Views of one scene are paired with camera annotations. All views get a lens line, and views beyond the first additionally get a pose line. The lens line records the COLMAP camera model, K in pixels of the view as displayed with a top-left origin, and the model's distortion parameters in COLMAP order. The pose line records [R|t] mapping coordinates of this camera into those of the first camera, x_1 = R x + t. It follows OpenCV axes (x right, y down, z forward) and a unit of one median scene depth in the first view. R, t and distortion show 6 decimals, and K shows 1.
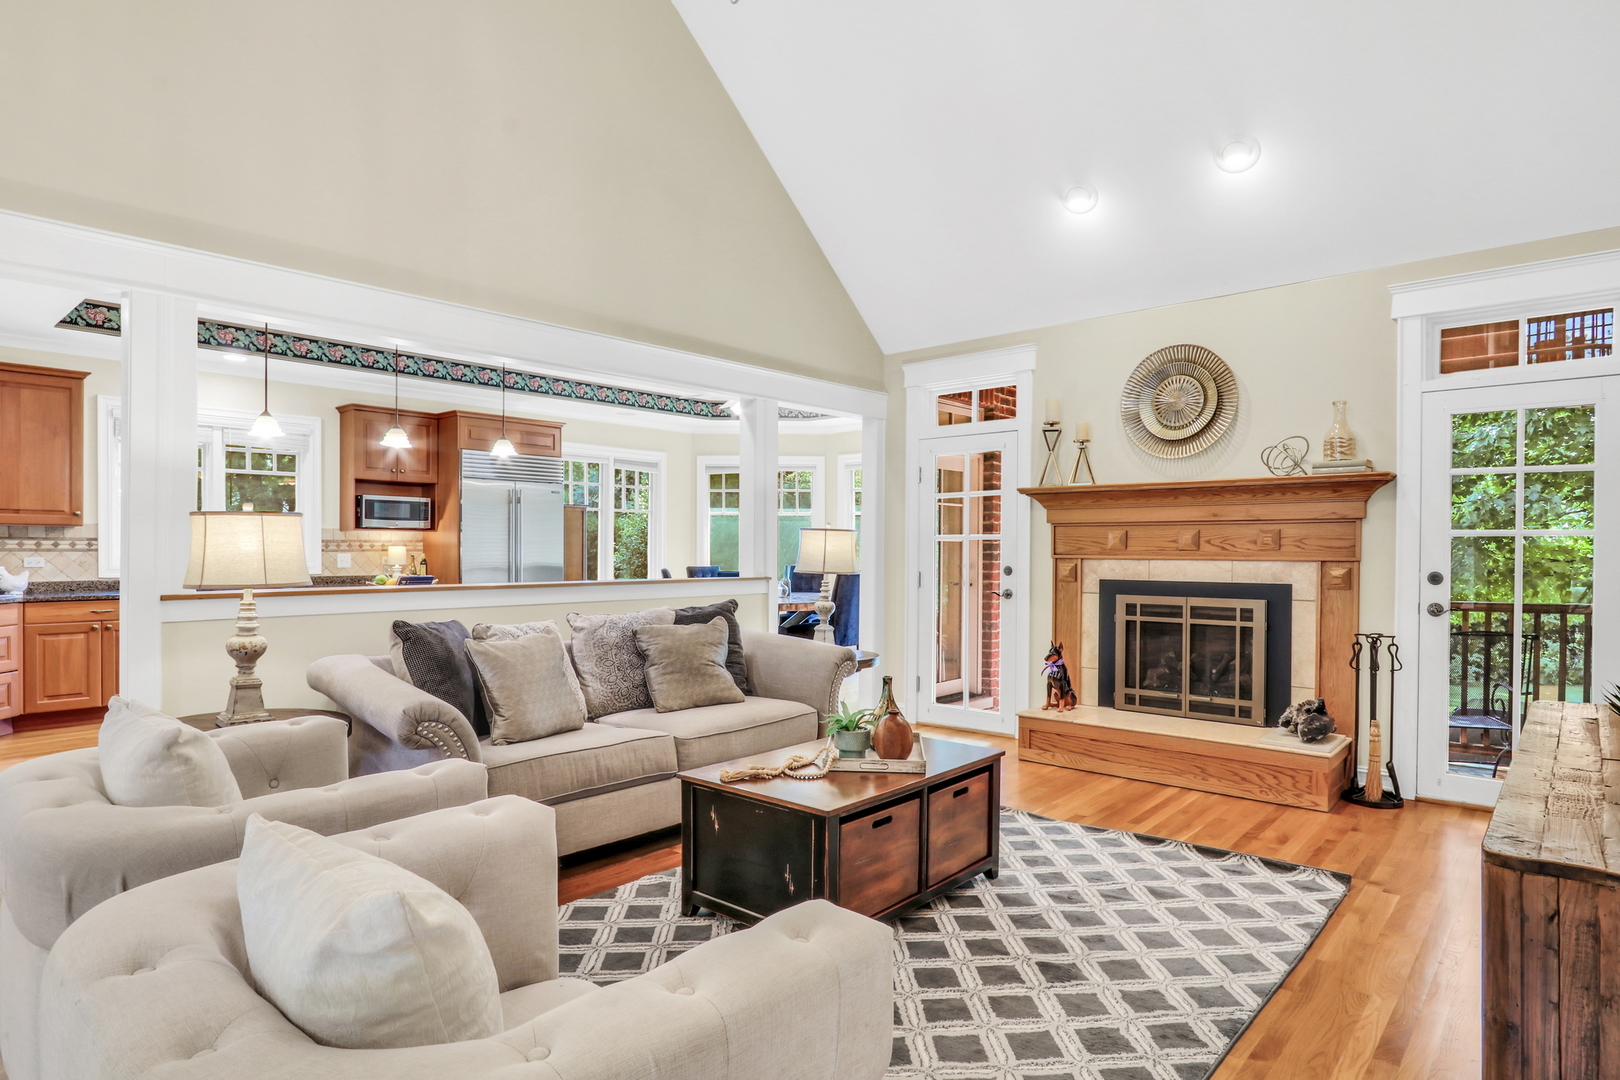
lens RADIAL K [[925.4, 0, 809.0], [0, 925.4, 549.6], [0, 0, 1]] dist [-0.000556, 0.000099]
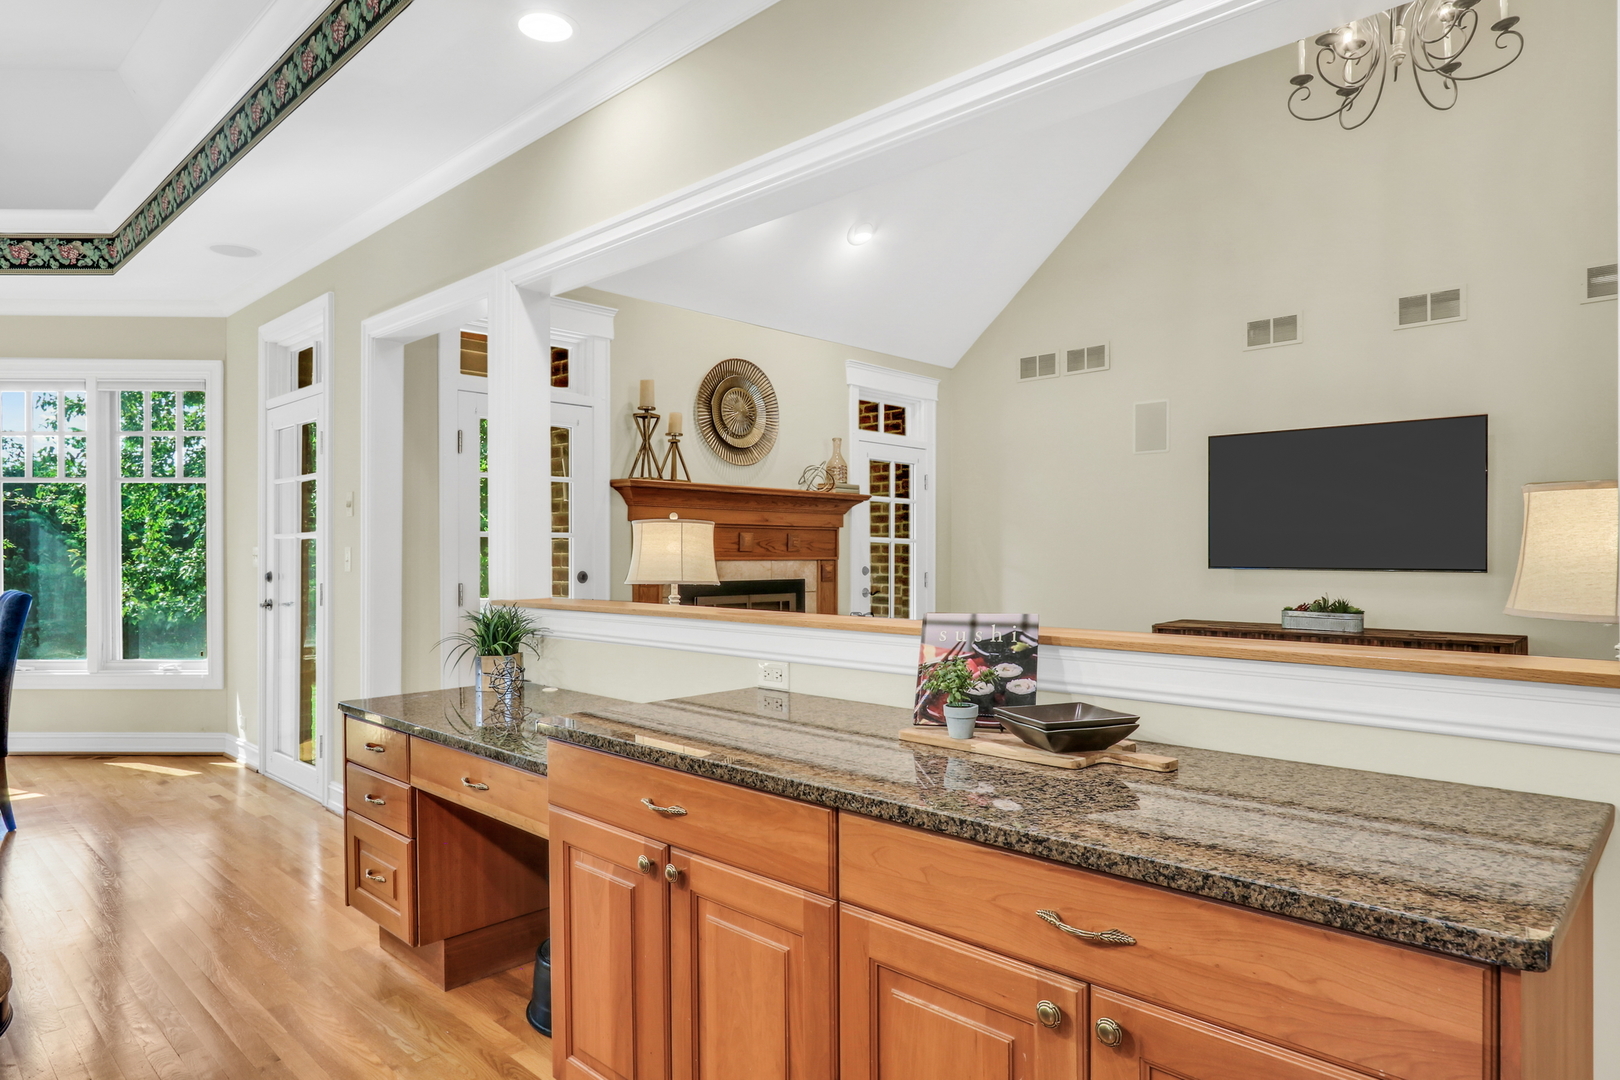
lens RADIAL K [[925.4, 0, 809.4], [0, 925.4, 544.4], [0, 0, 1]] dist [-0.000556, 0.000099]
pose [[0.046433, 0.005338, 0.998907, -0.700438], [0.001431, 0.999984, -0.005411, -0.001808], [-0.998920, 0.001681, 0.046425, 0.916904]]
